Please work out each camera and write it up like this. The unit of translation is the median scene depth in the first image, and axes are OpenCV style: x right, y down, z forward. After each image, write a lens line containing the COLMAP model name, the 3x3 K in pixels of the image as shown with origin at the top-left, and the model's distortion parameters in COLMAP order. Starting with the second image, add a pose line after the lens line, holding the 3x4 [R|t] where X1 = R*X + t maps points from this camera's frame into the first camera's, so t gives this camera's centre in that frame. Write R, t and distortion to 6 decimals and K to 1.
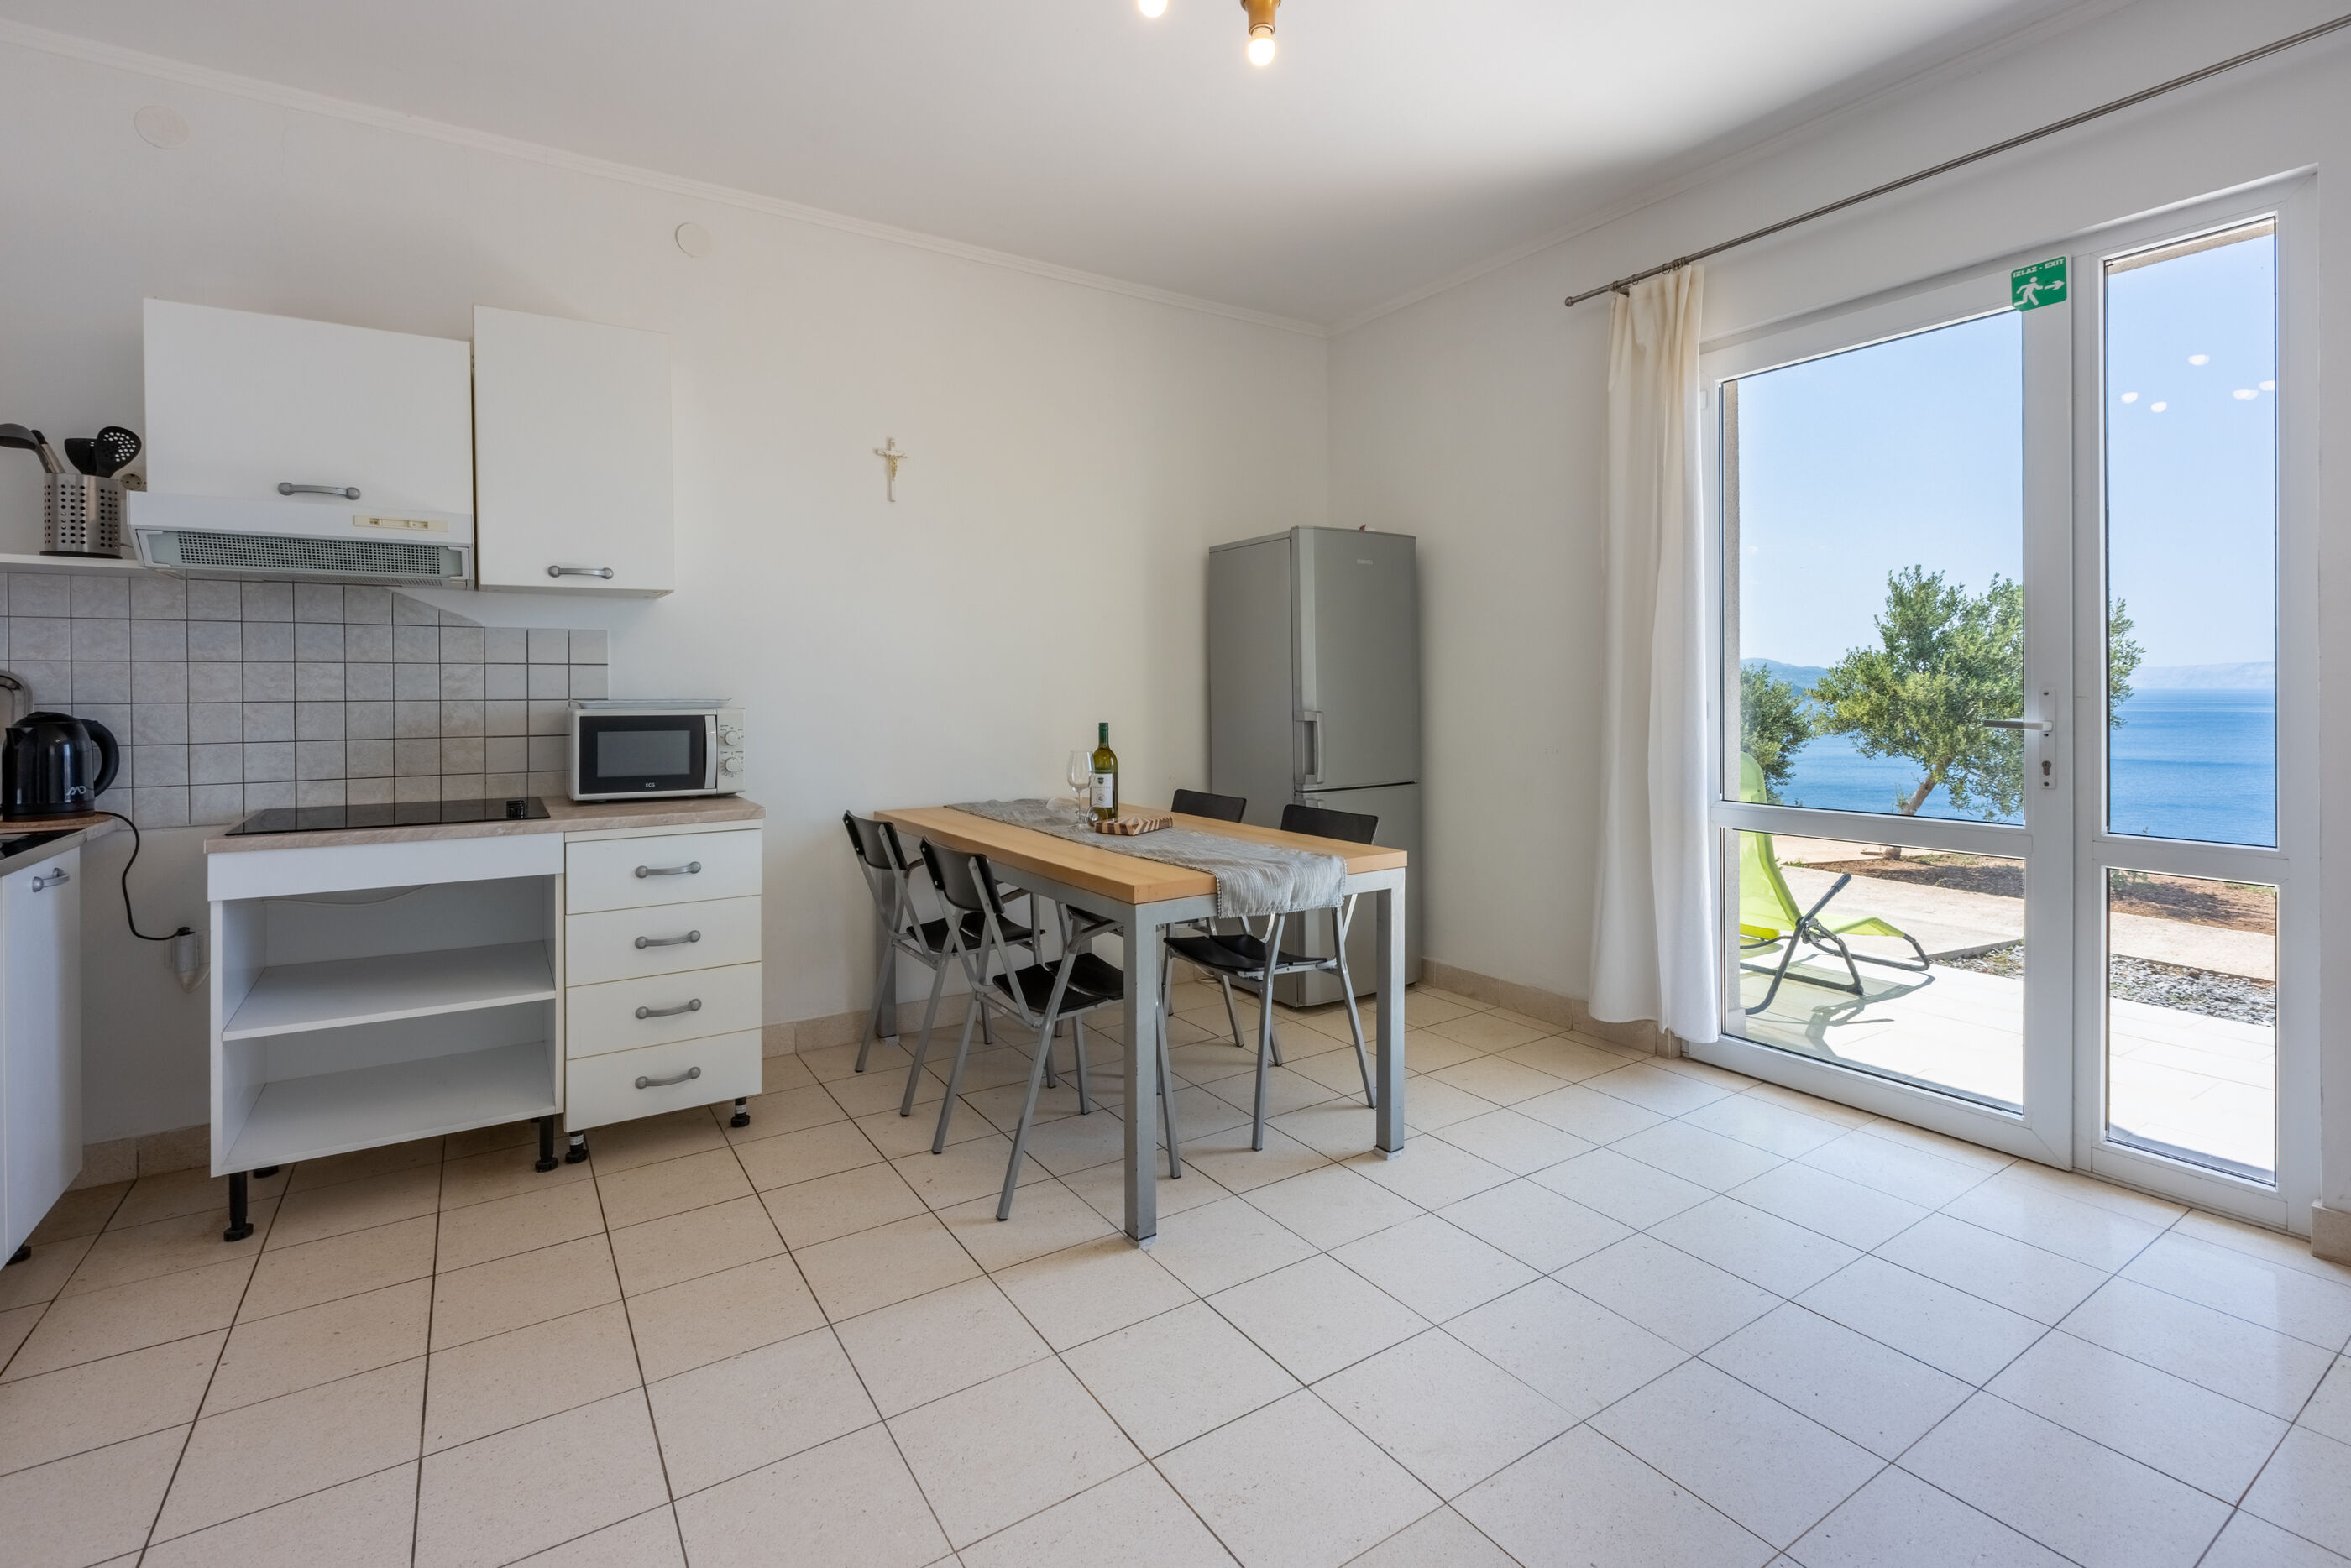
lens RADIAL K [[1070.7, 0, 1175.6], [0, 1070.7, 697.6], [0, 0, 1]] dist [0.001377, -0.000146]
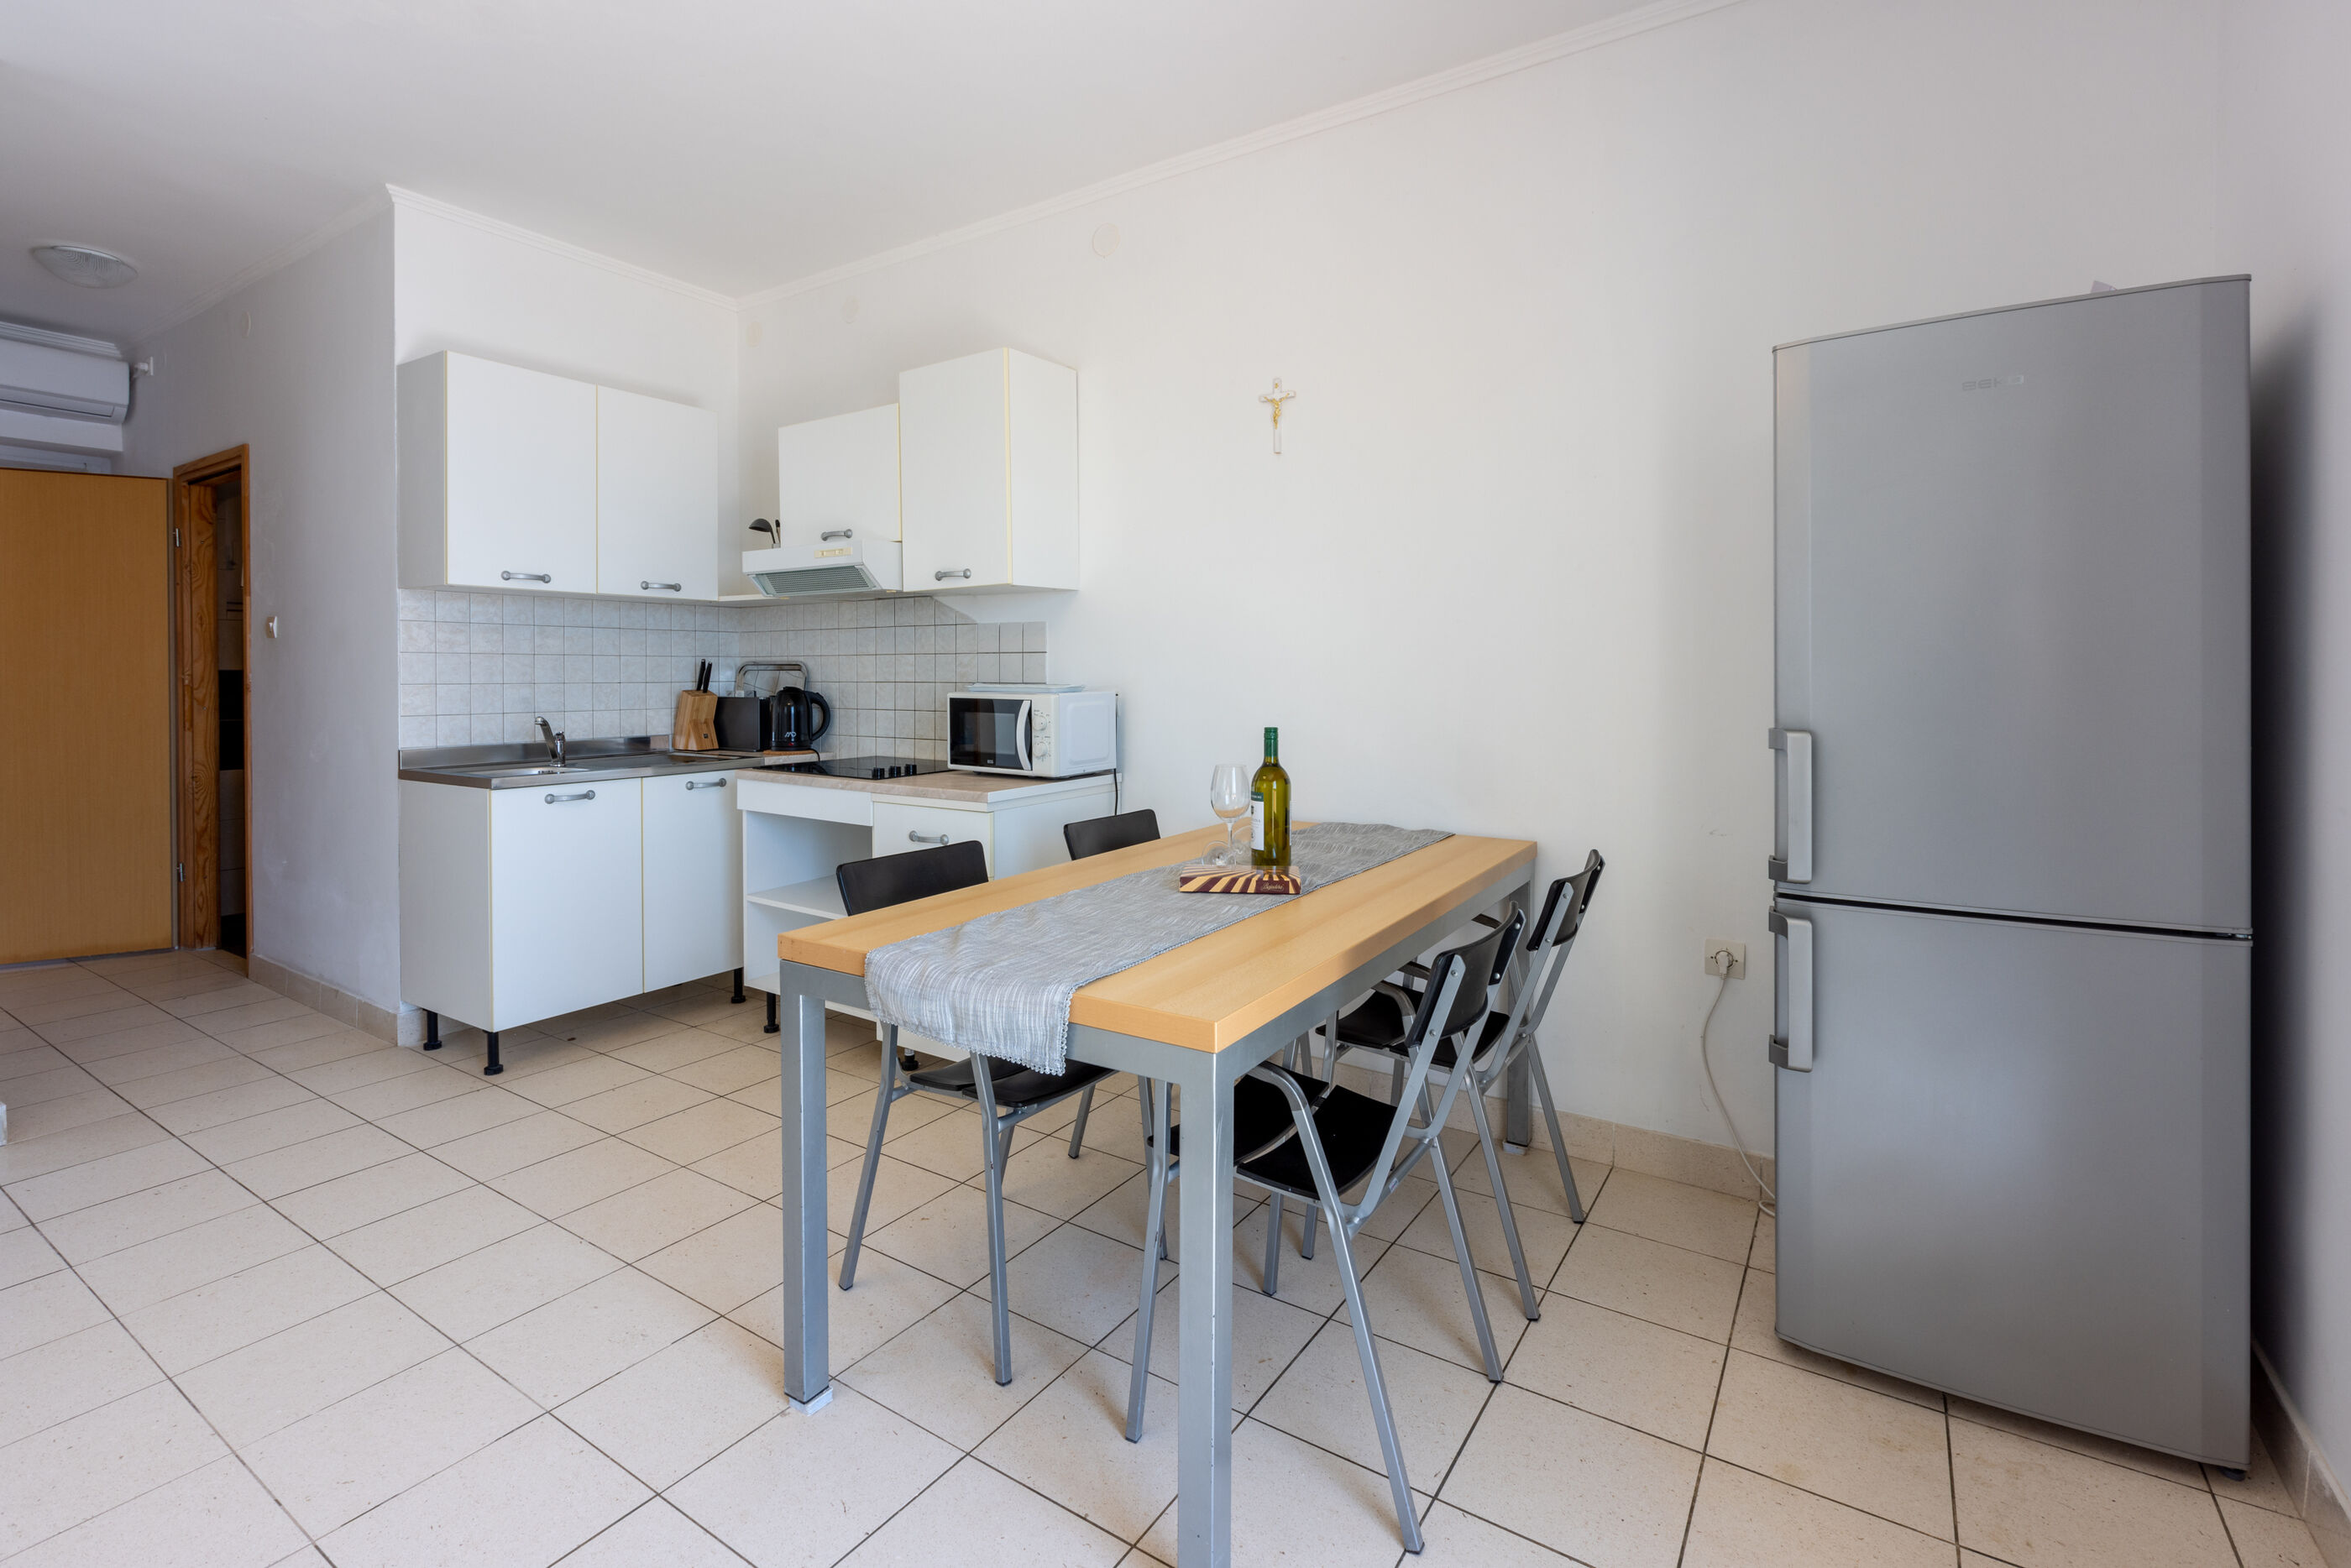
lens RADIAL K [[1070.7, 0, 1162.7], [0, 1070.7, 687.5], [0, 0, 1]] dist [0.001377, -0.000146]
pose [[0.393842, 0.017764, -0.919006, 0.587056], [-0.009102, 0.999840, 0.015426, -0.013540], [0.919133, 0.002290, 0.393941, 0.718303]]
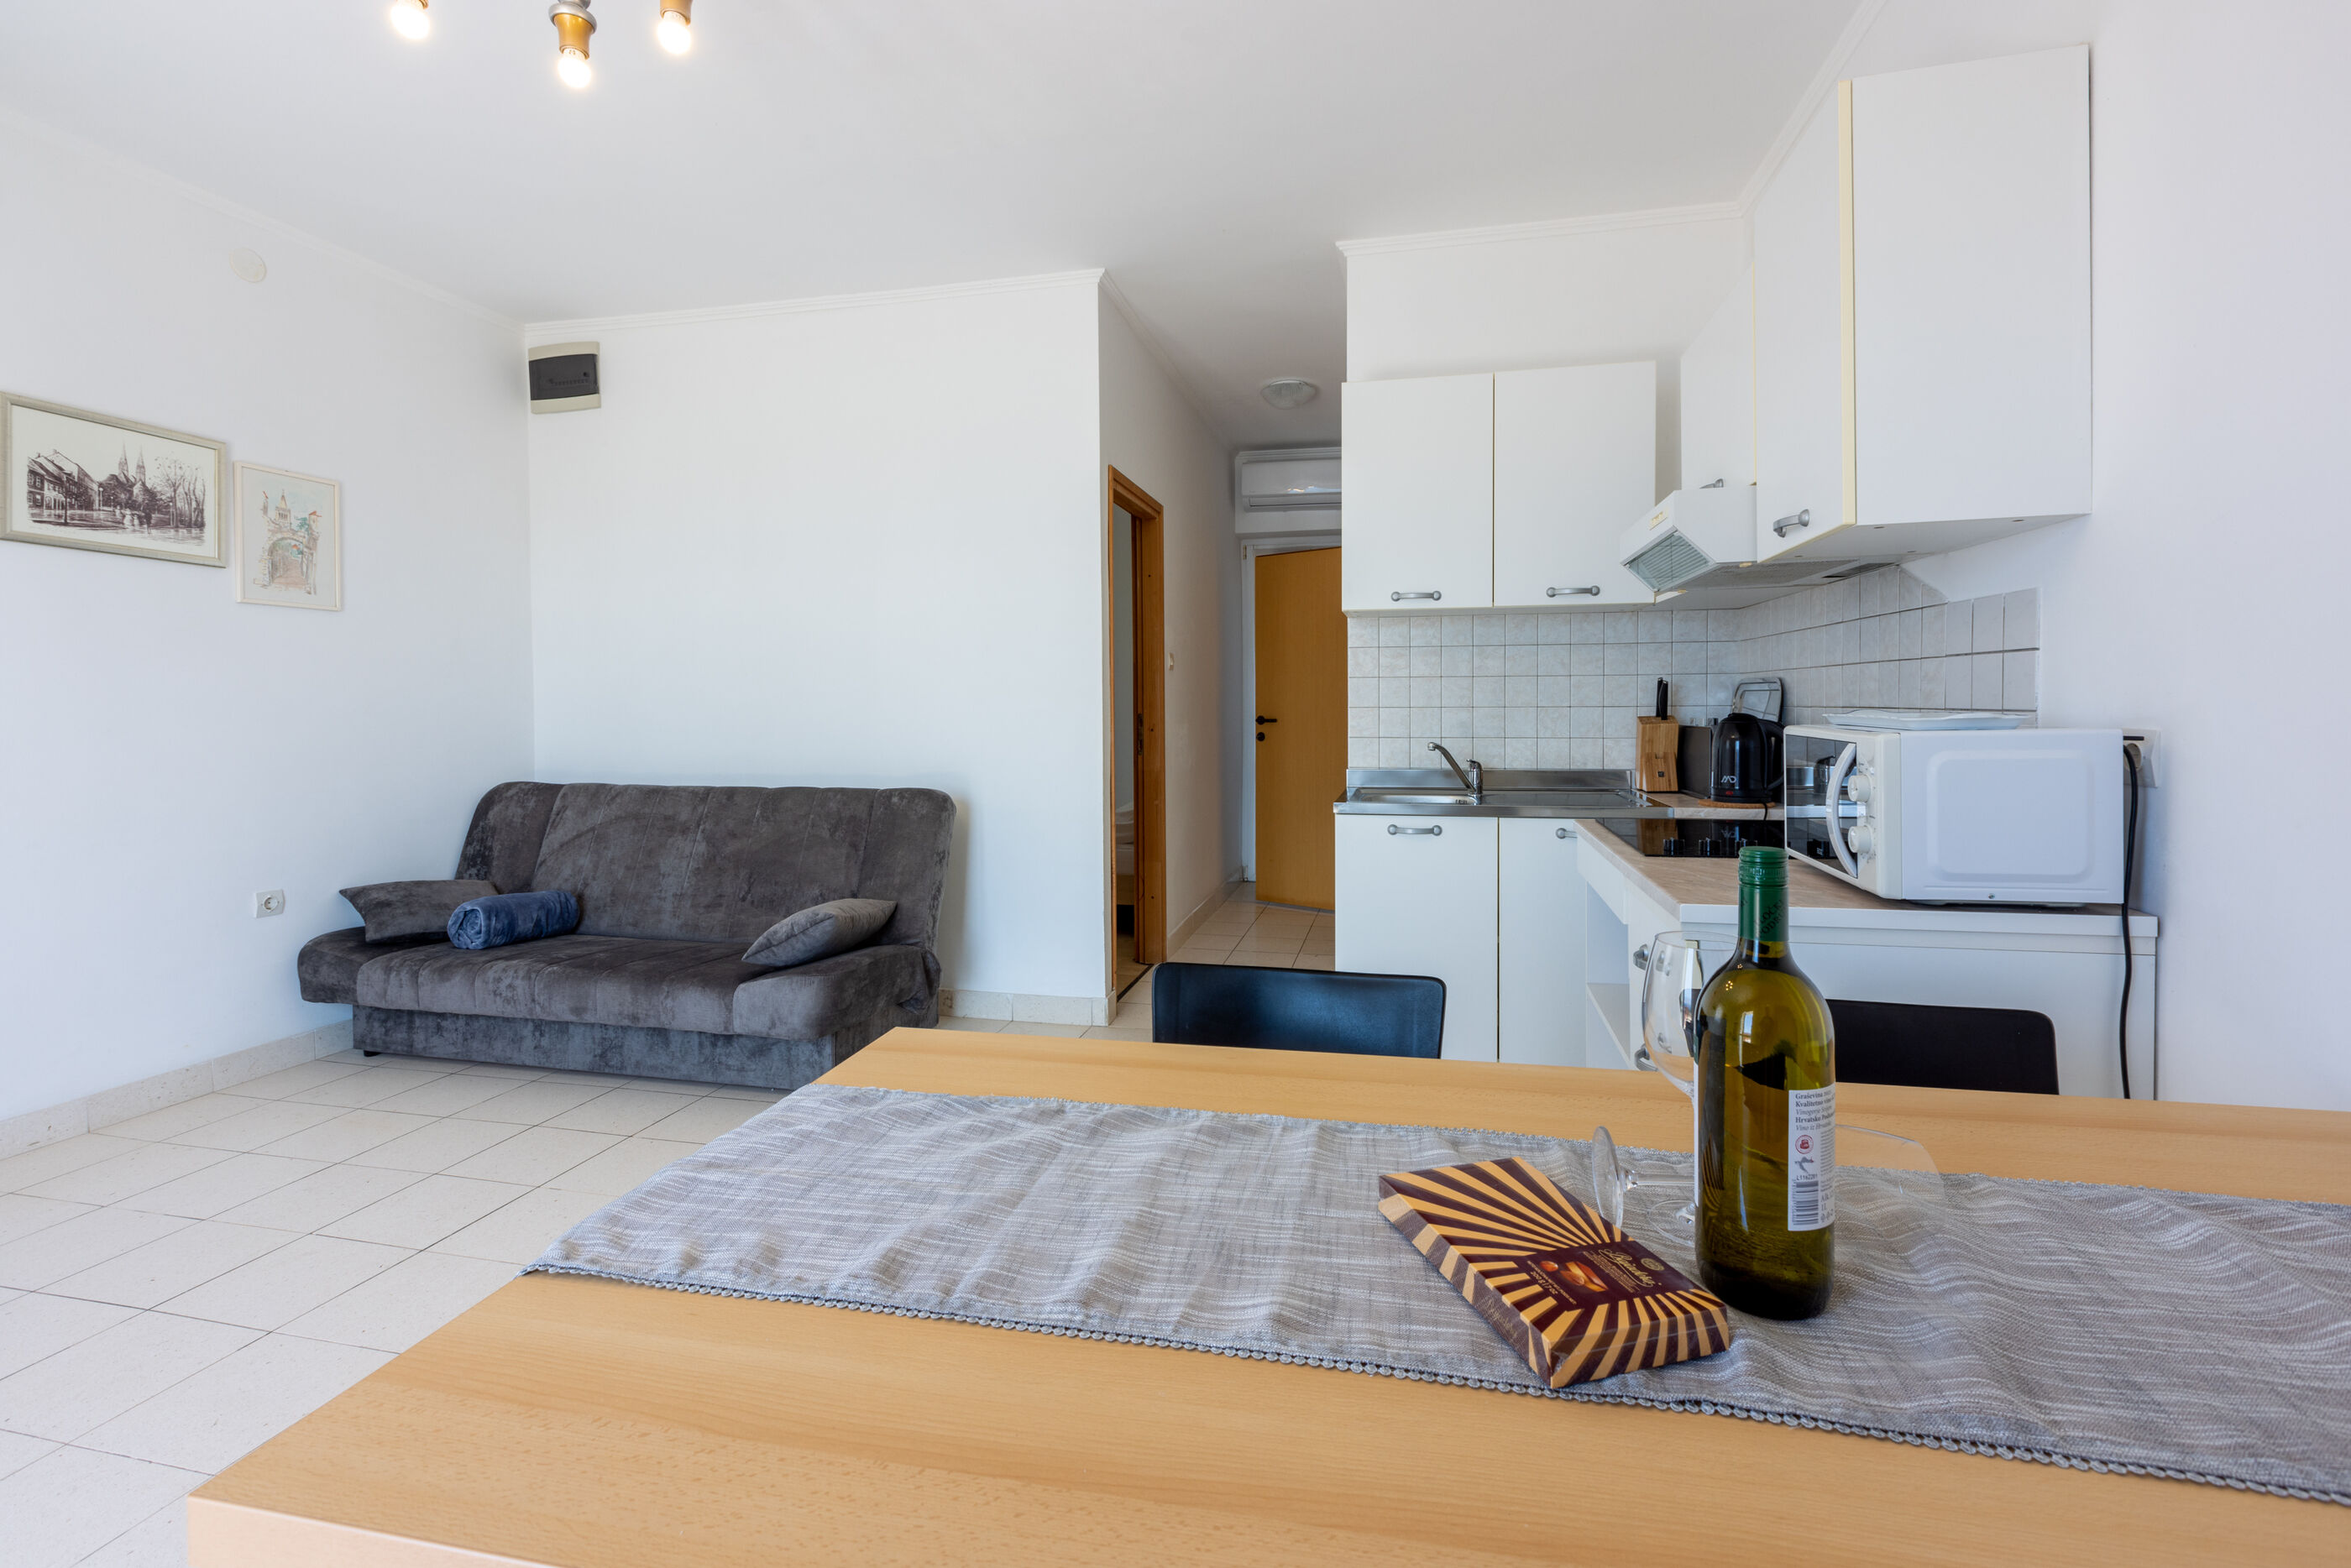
lens RADIAL K [[1070.7, 0, 1161.9], [0, 1070.7, 732.1], [0, 0, 1]] dist [0.001377, -0.000146]
pose [[-0.723311, 0.029993, -0.689871, 0.210275], [0.004979, 0.999257, 0.038223, -0.011711], [0.690505, 0.024212, -0.722923, 1.168272]]
